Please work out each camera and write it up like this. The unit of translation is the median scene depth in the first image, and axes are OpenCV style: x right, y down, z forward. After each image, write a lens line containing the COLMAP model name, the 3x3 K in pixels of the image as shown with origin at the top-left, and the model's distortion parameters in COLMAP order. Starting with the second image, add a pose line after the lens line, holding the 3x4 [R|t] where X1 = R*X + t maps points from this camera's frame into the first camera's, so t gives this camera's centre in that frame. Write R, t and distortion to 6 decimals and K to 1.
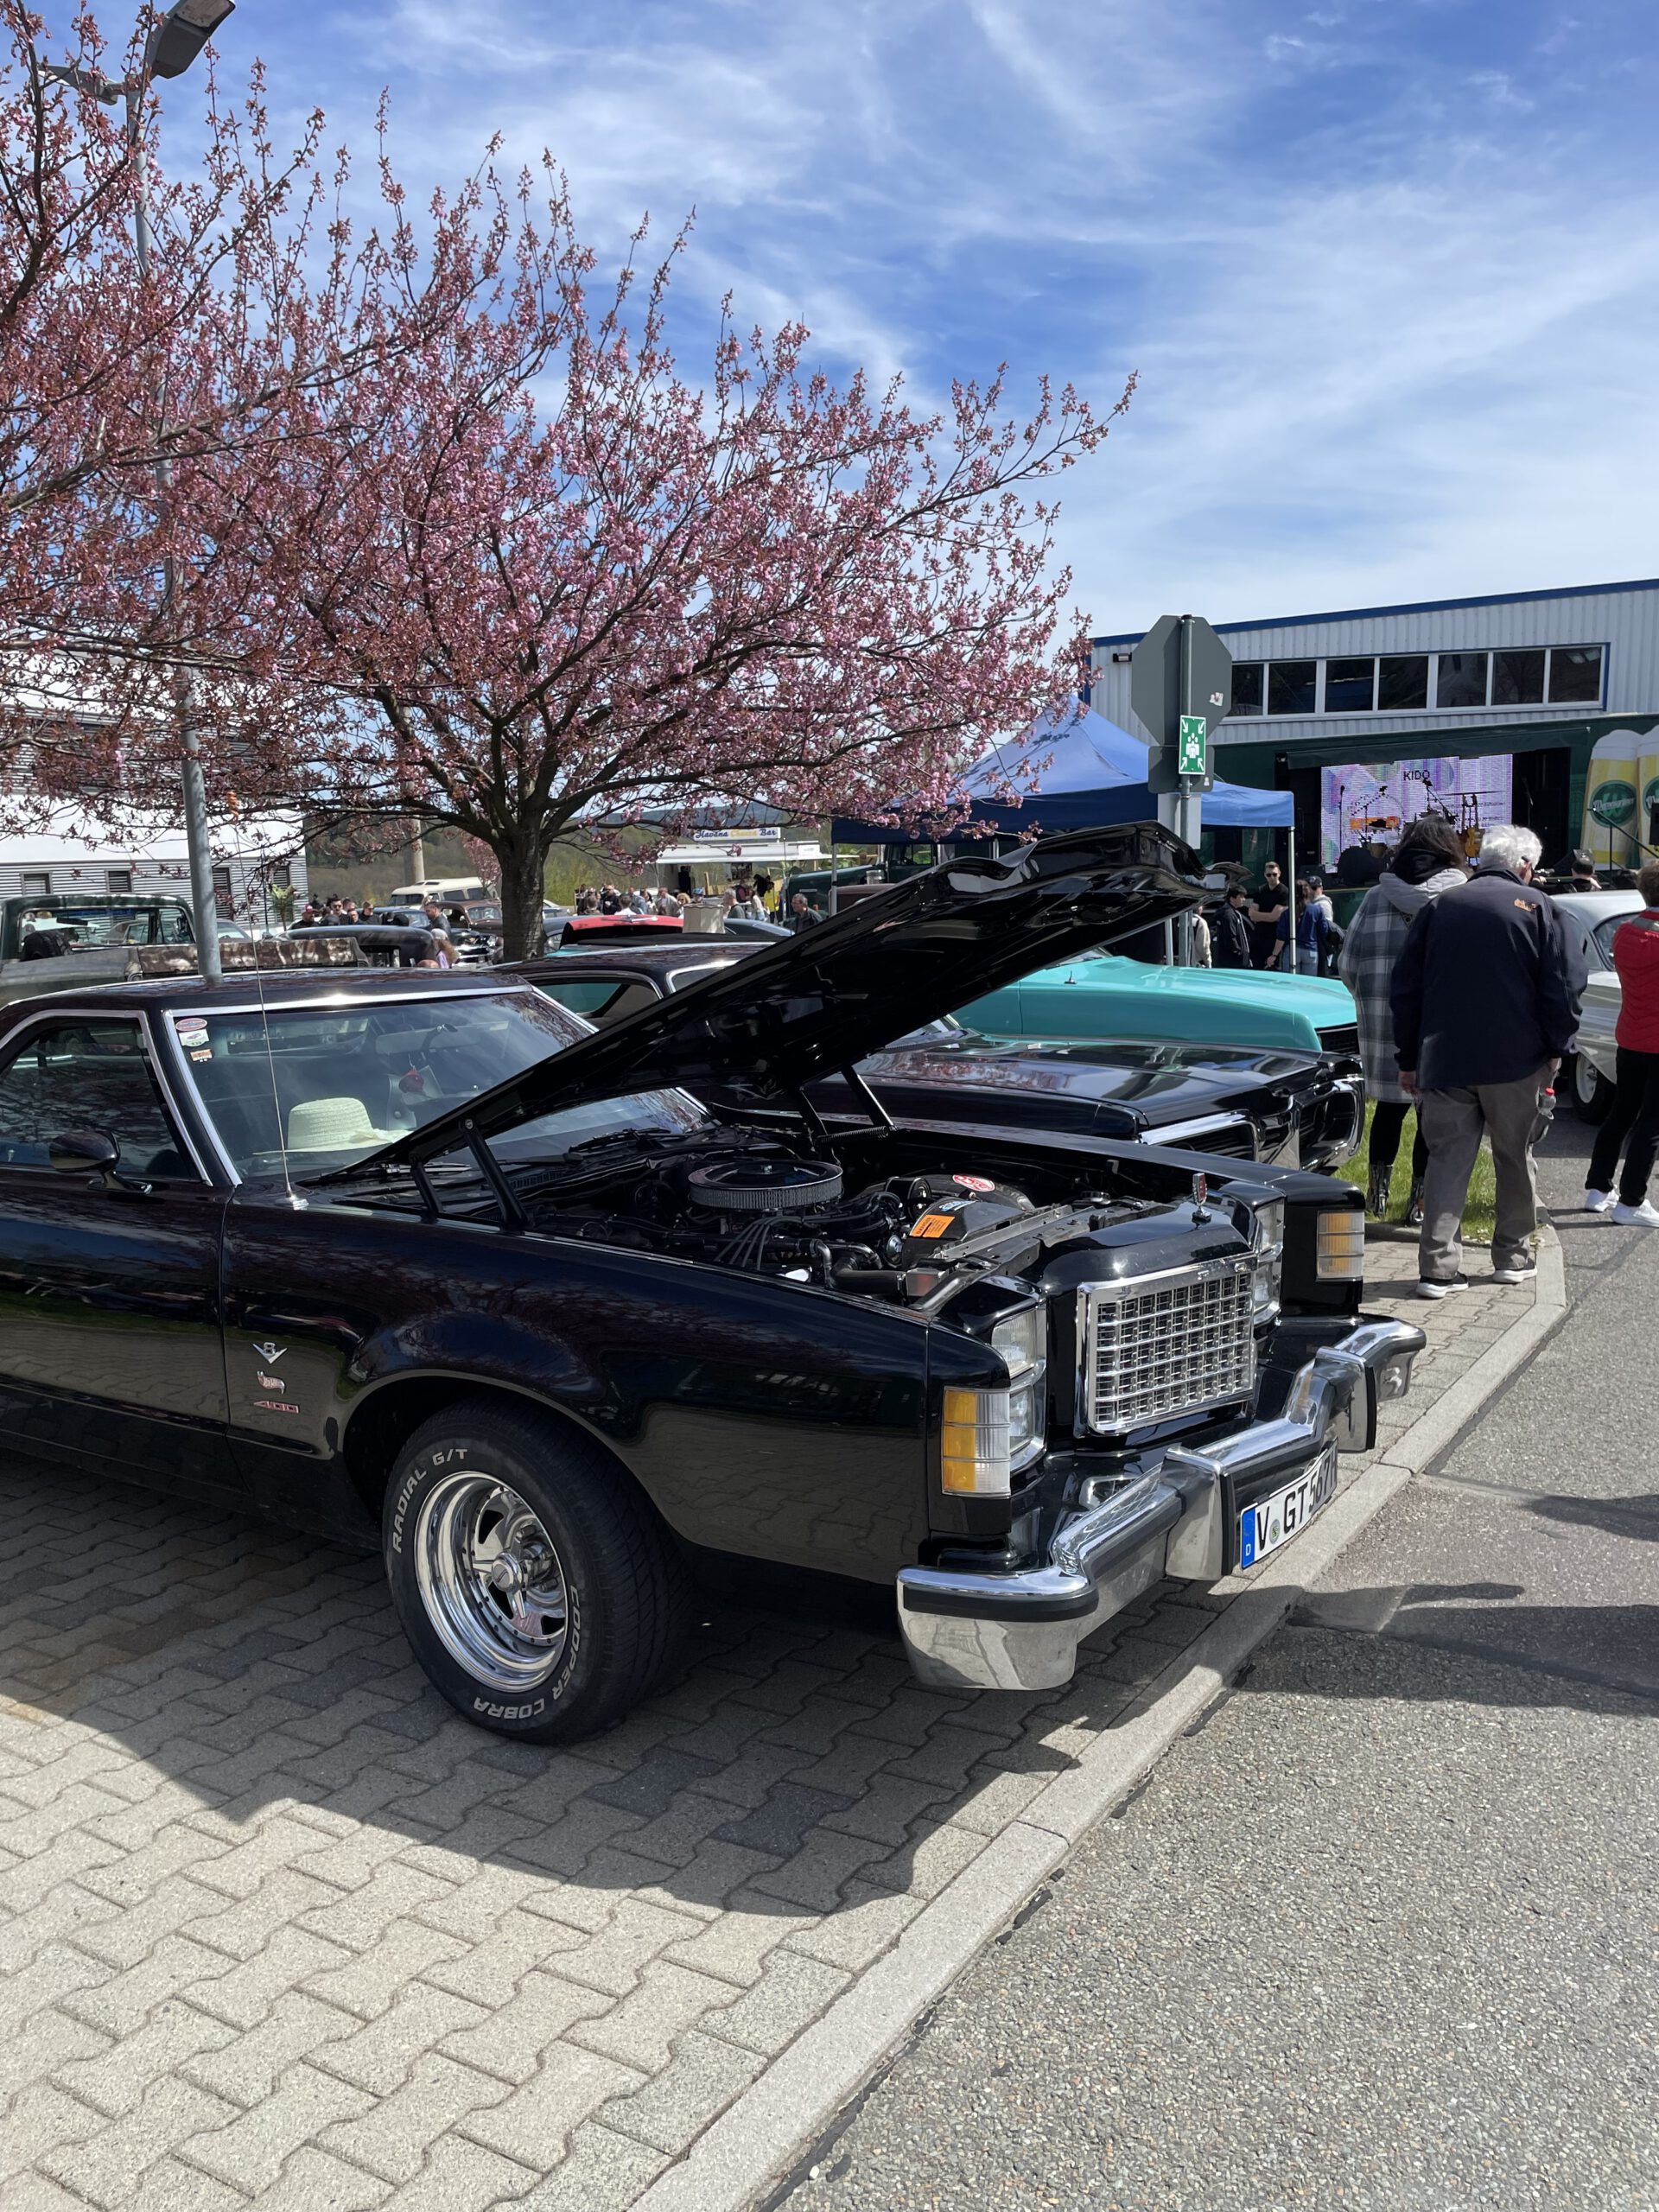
lens RADIAL K [[1645.9, 0, 829.5], [0, 1645.9, 1106.0], [0, 0, 1]] dist [0.166322, -0.211301]
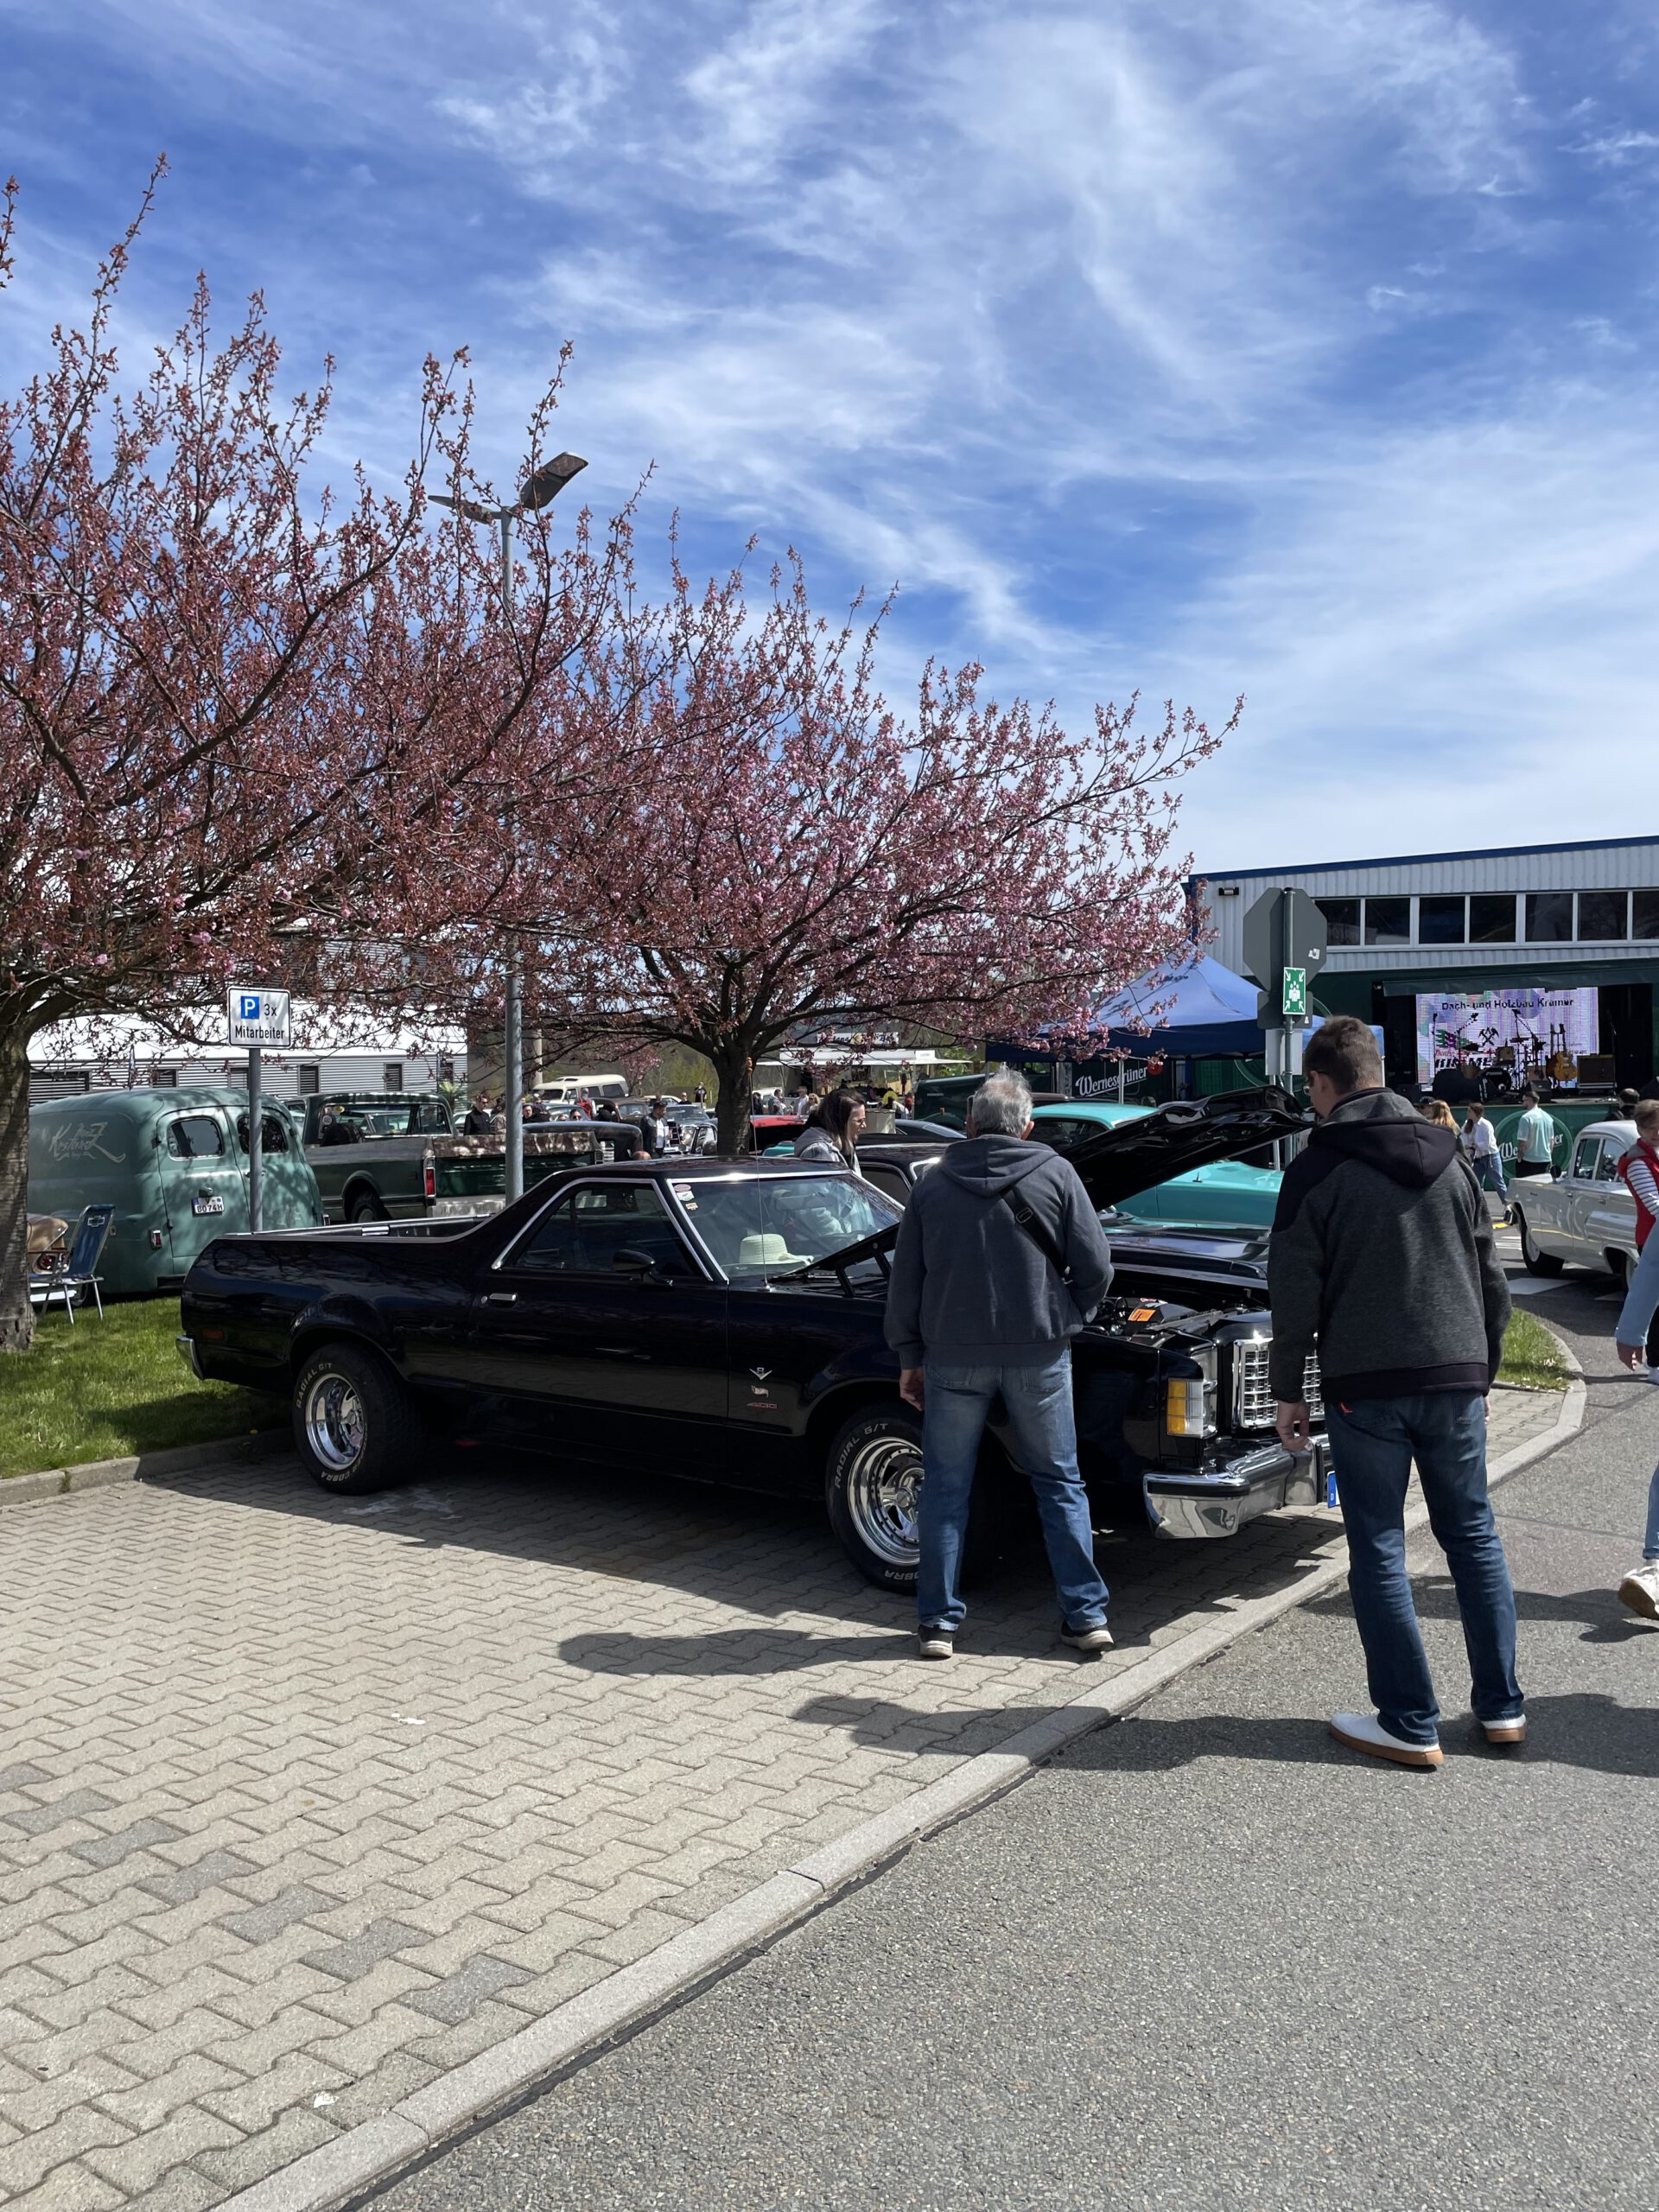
lens RADIAL K [[1658.9, 0, 829.5], [0, 1658.9, 1106.0], [0, 0, 1]] dist [0.202456, -0.238637]
pose [[0.998156, 0.022137, -0.056518, -0.022125], [-0.028680, 0.992633, -0.117715, 0.009537], [0.053496, 0.119119, 0.991438, -0.100736]]
